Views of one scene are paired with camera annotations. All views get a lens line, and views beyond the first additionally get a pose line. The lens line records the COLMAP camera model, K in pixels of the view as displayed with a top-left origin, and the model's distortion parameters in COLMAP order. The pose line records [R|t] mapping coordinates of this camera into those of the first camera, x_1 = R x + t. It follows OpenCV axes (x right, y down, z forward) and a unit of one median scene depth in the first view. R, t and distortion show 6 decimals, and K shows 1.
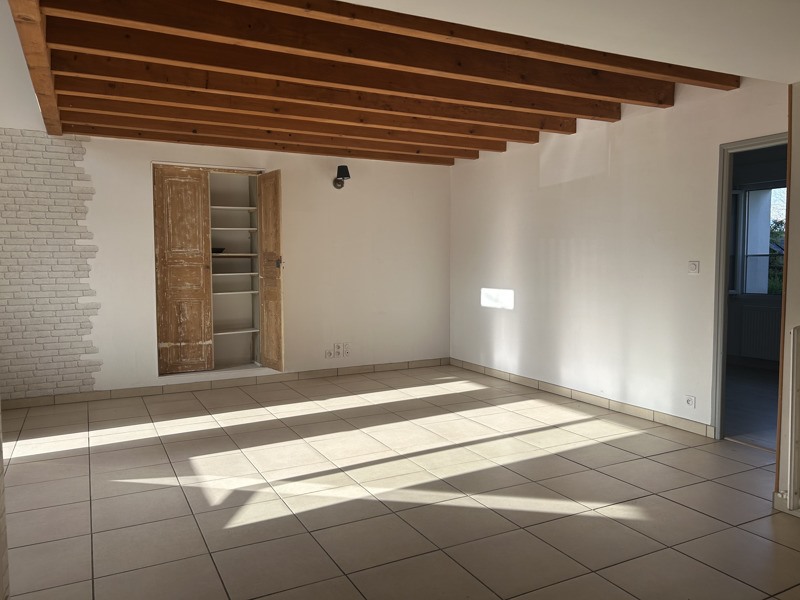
lens RADIAL K [[598.5, 0, 402.7], [0, 598.5, 299.5], [0, 0, 1]] dist [0.025373, -0.018304]
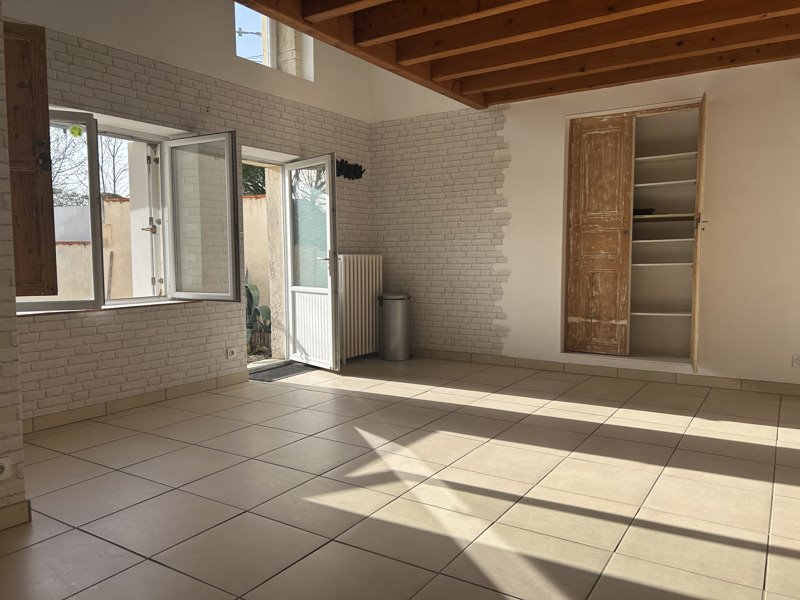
lens RADIAL K [[598.5, 0, 400.0], [0, 598.5, 302.4], [0, 0, 1]] dist [0.025373, -0.018304]
pose [[0.481966, 0.070791, -0.873326, 0.268236], [-0.048675, 0.997355, 0.053983, 0.013996], [0.874837, 0.016491, 0.484137, 0.332827]]
